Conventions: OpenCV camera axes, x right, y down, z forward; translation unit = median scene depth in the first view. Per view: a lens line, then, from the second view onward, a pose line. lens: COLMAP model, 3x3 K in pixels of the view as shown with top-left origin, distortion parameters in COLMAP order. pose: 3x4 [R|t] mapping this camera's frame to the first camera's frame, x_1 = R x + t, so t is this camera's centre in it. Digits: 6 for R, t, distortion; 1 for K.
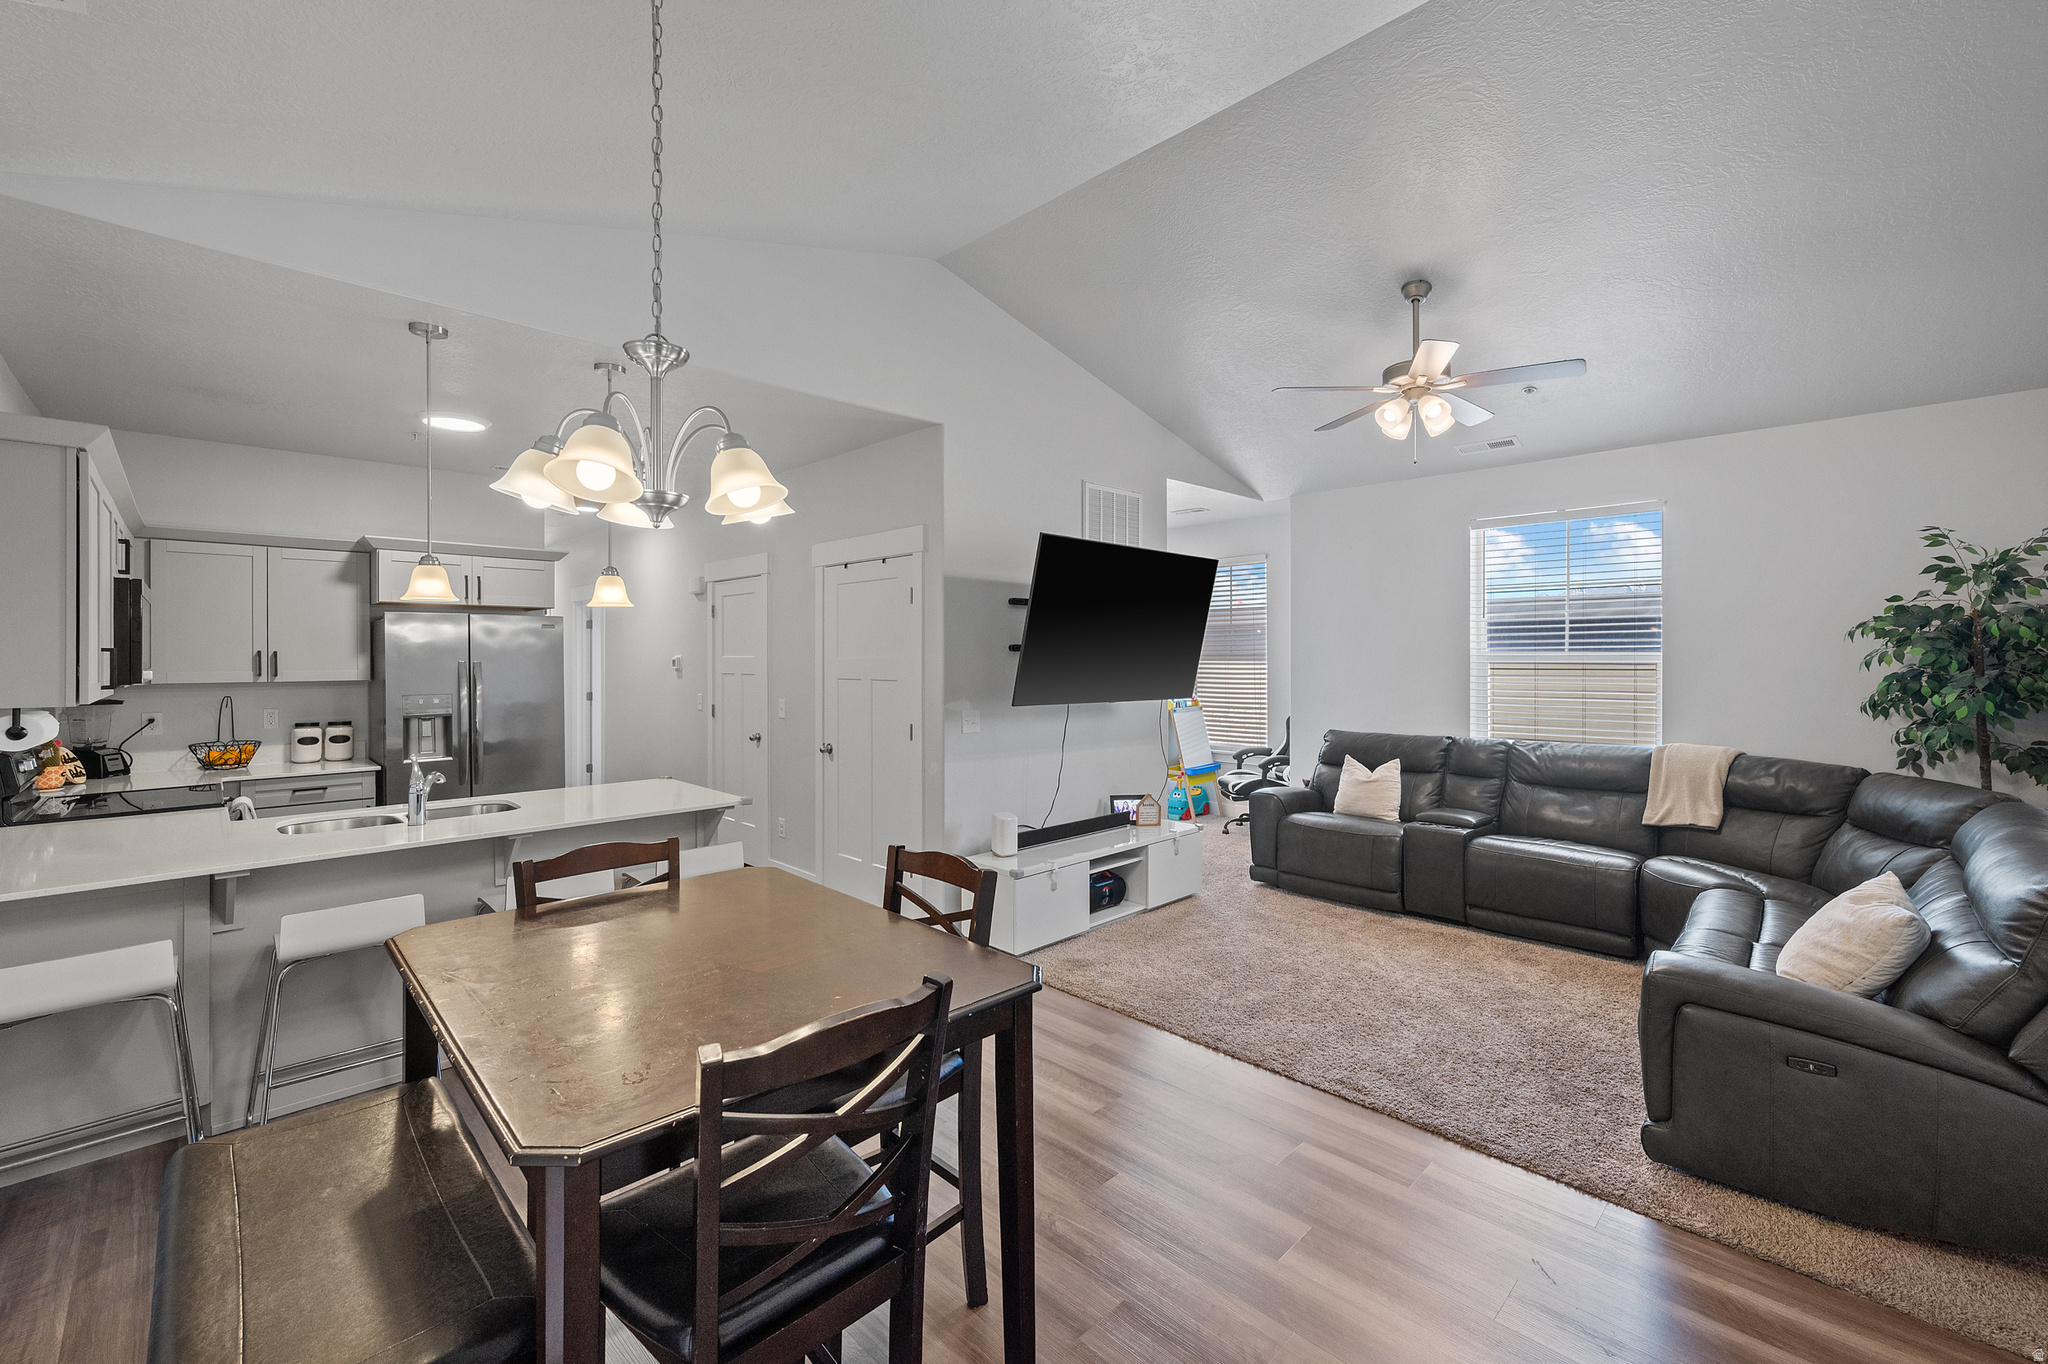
lens RADIAL K [[842.3, 0, 1029.3], [0, 842.3, 652.0], [0, 0, 1]] dist [0.000047, 0.000134]
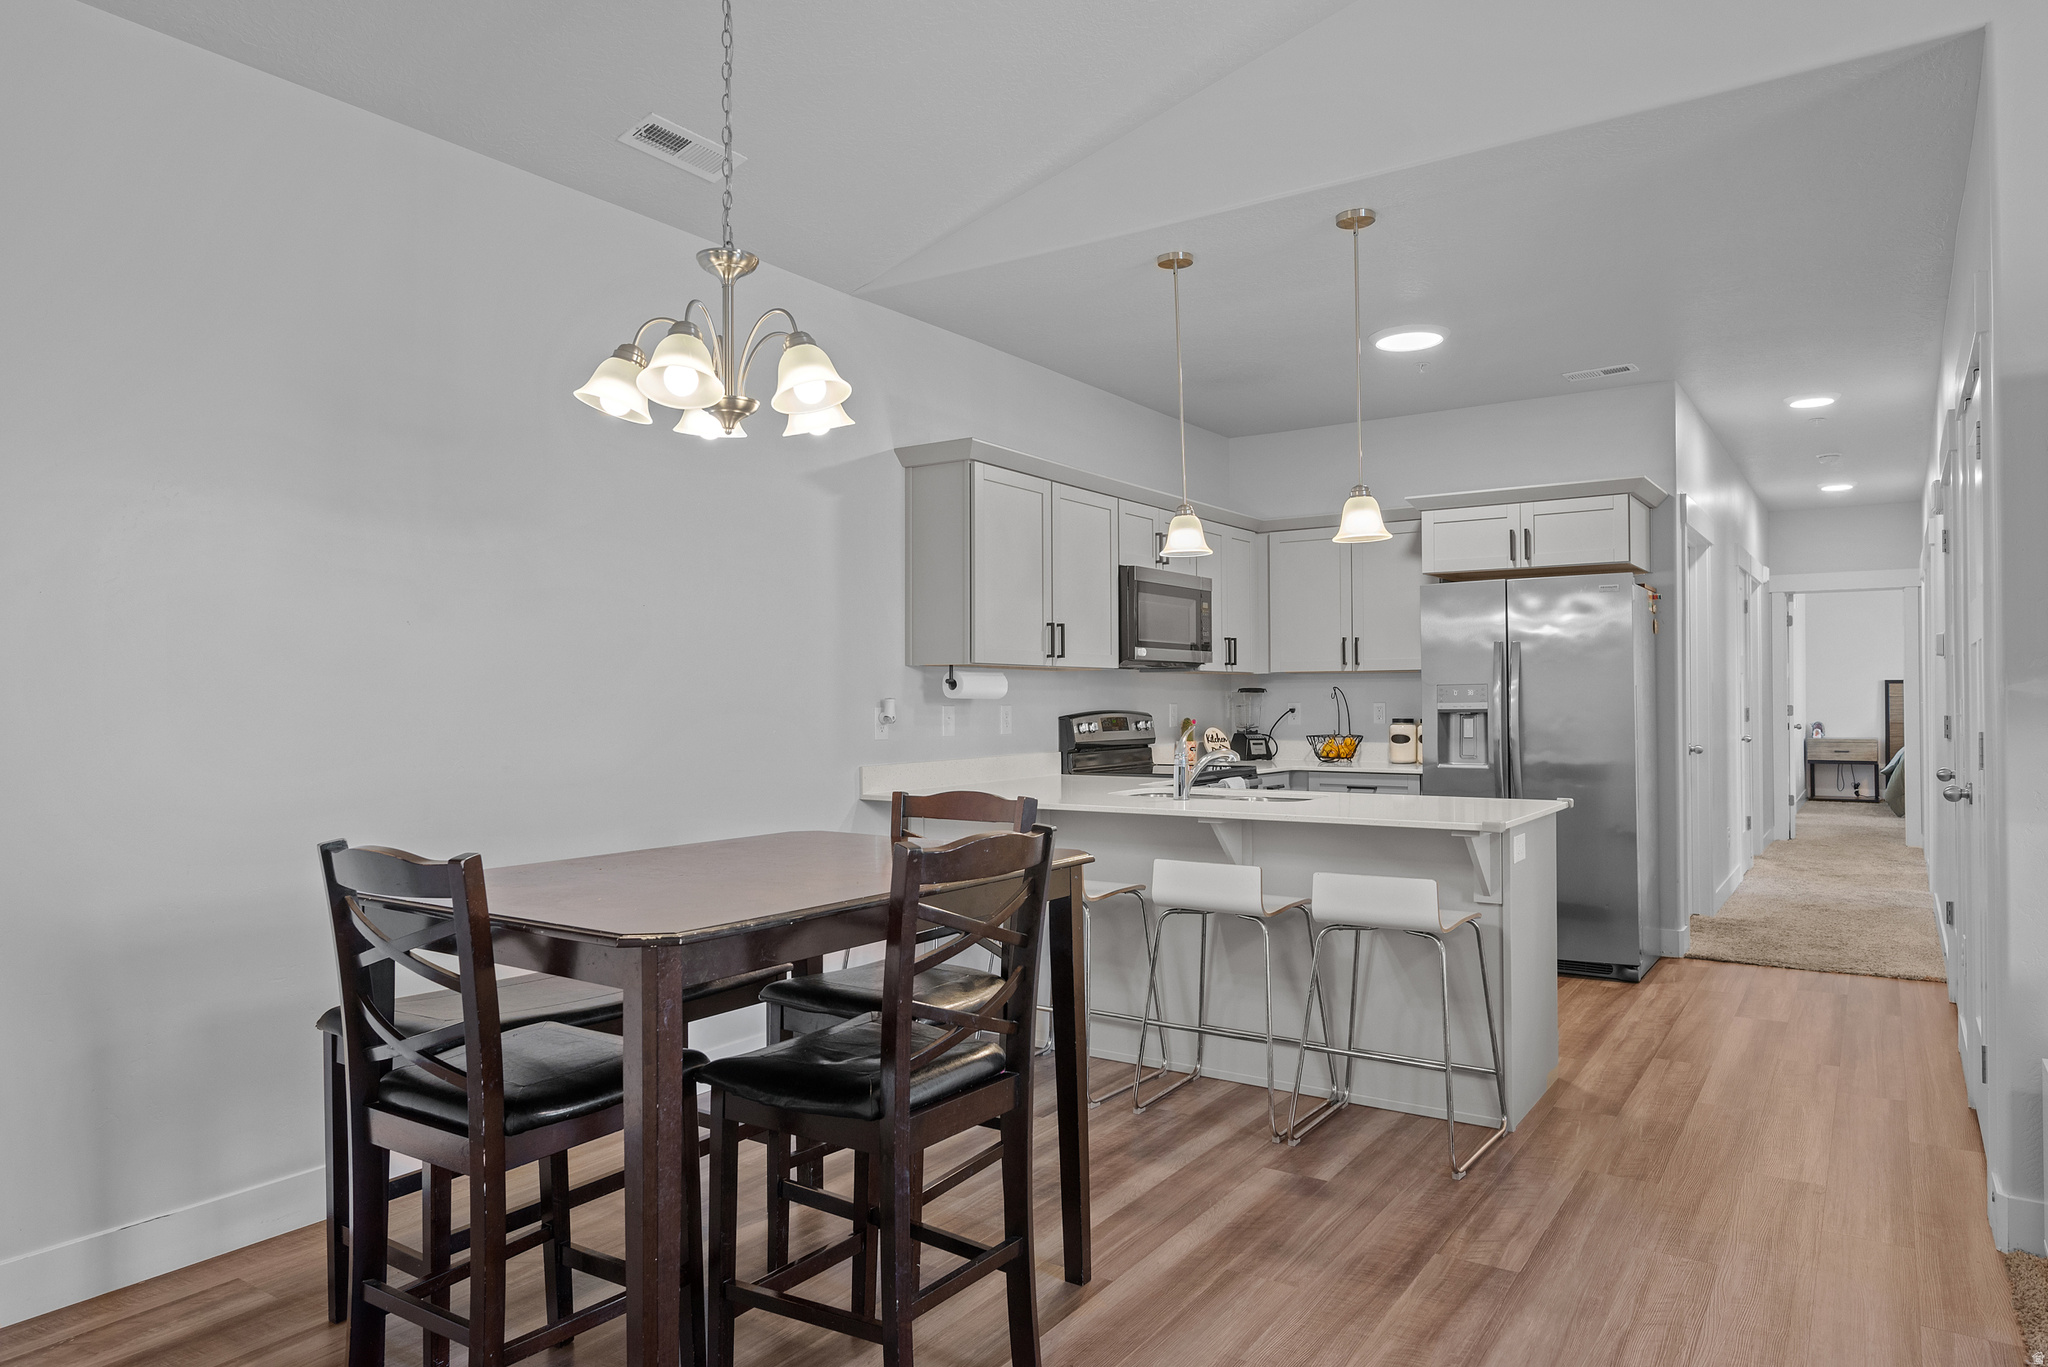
lens RADIAL K [[1273.8, 0, 1032.8], [0, 1273.8, 682.8], [0, 0, 1]] dist [-0.001084, -0.001537]
pose [[0.196720, -0.012340, -0.980382, 0.437454], [0.008145, 0.999907, -0.010951, 0.066634], [0.980426, -0.005831, 0.196802, 0.412762]]
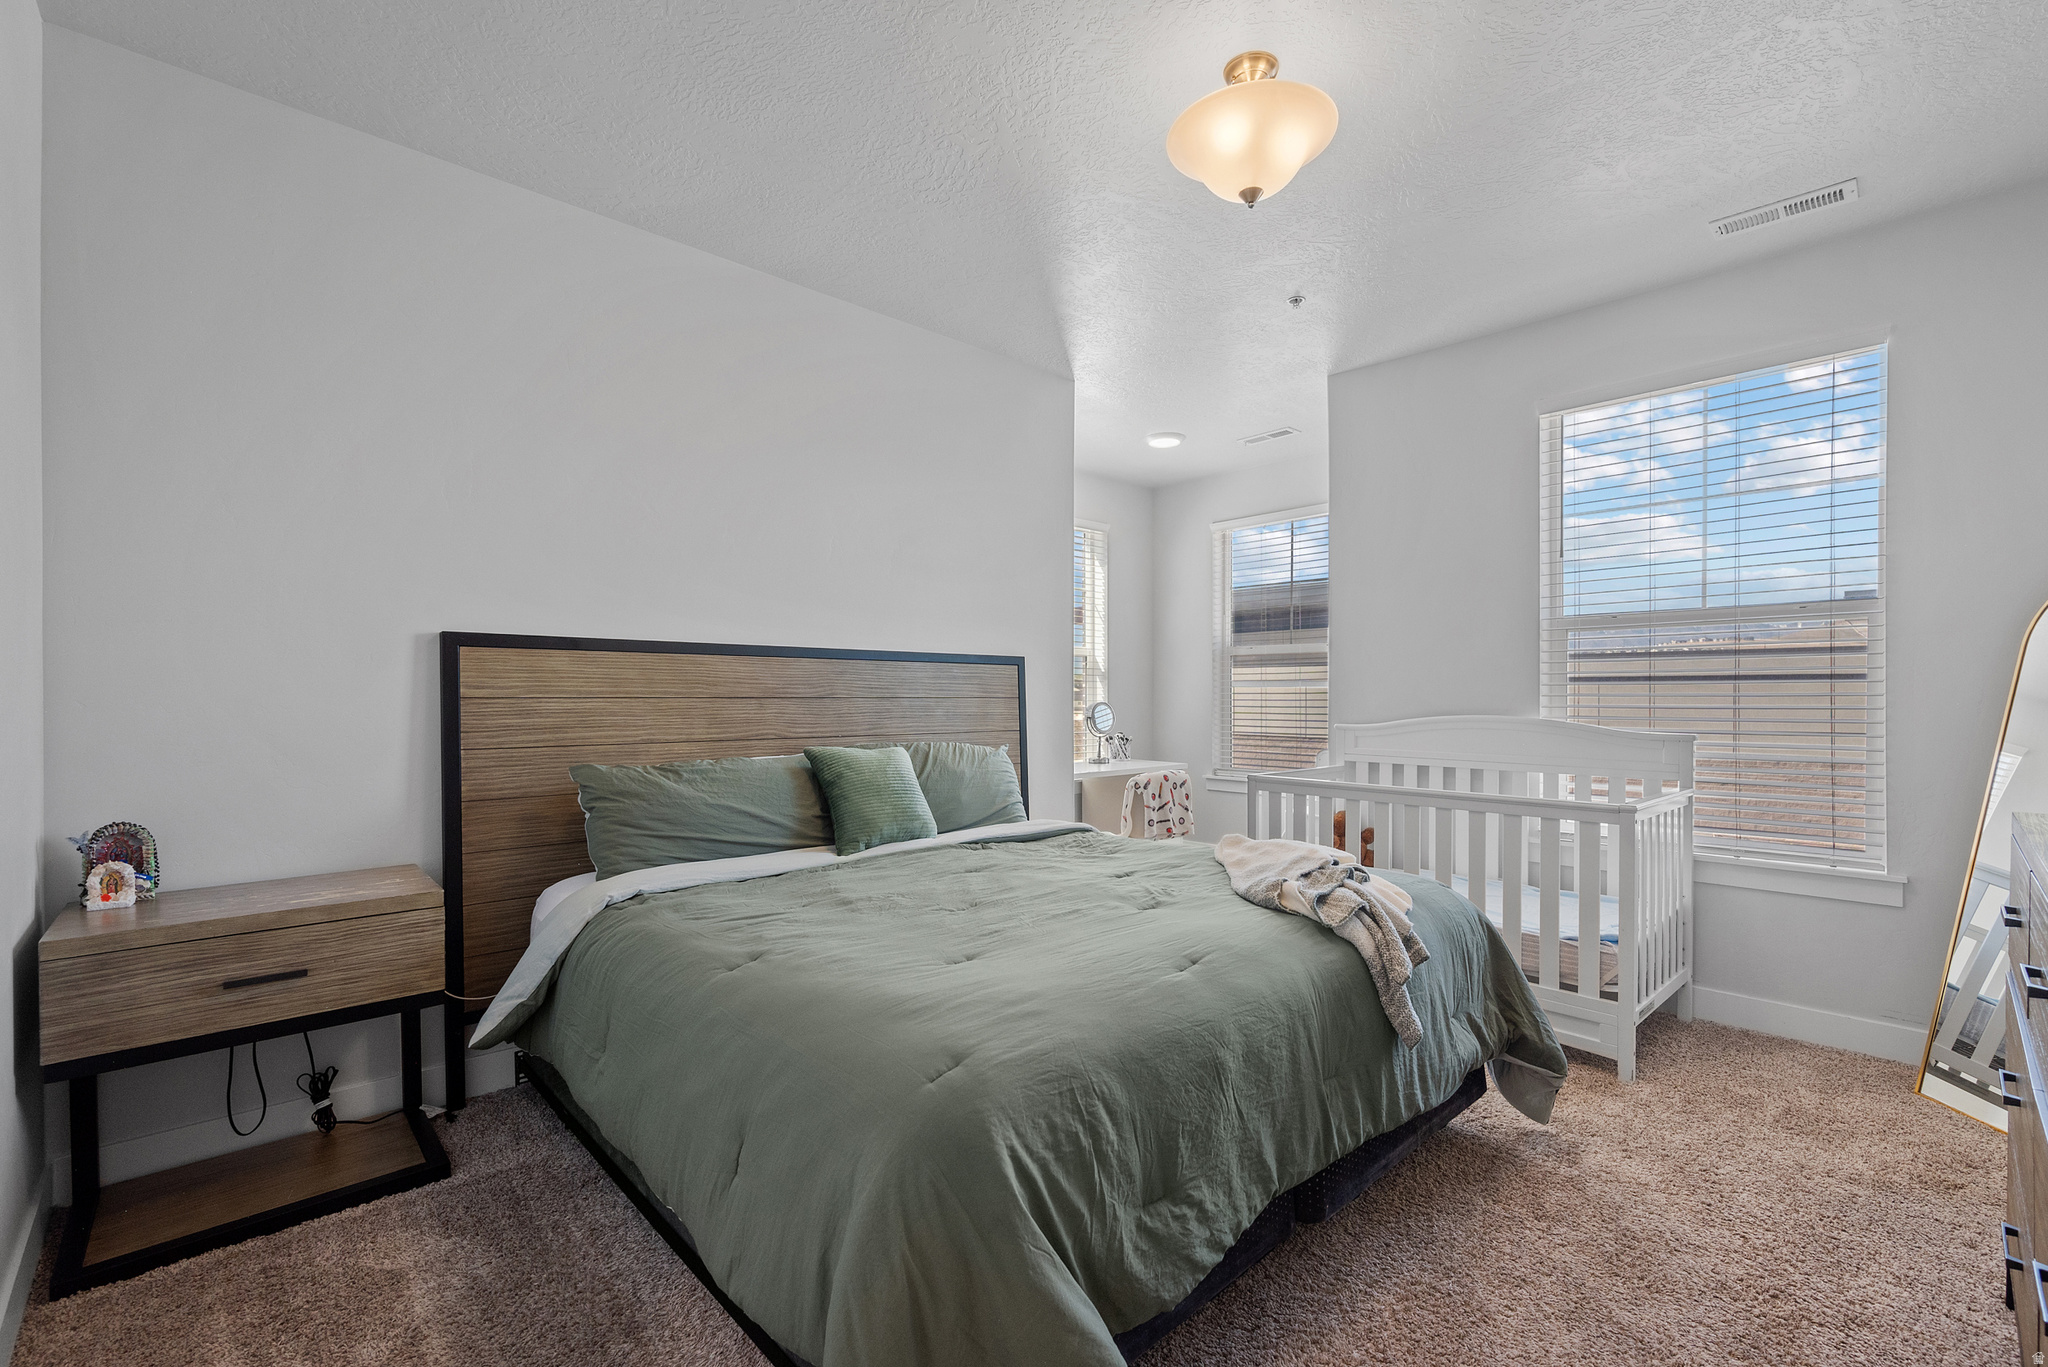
lens RADIAL K [[879.7, 0, 1036.1], [0, 879.7, 692.6], [0, 0, 1]] dist [0.000006, 0.000336]
pose [[0.999821, -0.004340, -0.018395, -1.978758], [0.004463, 0.999968, 0.006650, 0.078621], [0.018366, -0.006731, 0.999809, 2.670668]]
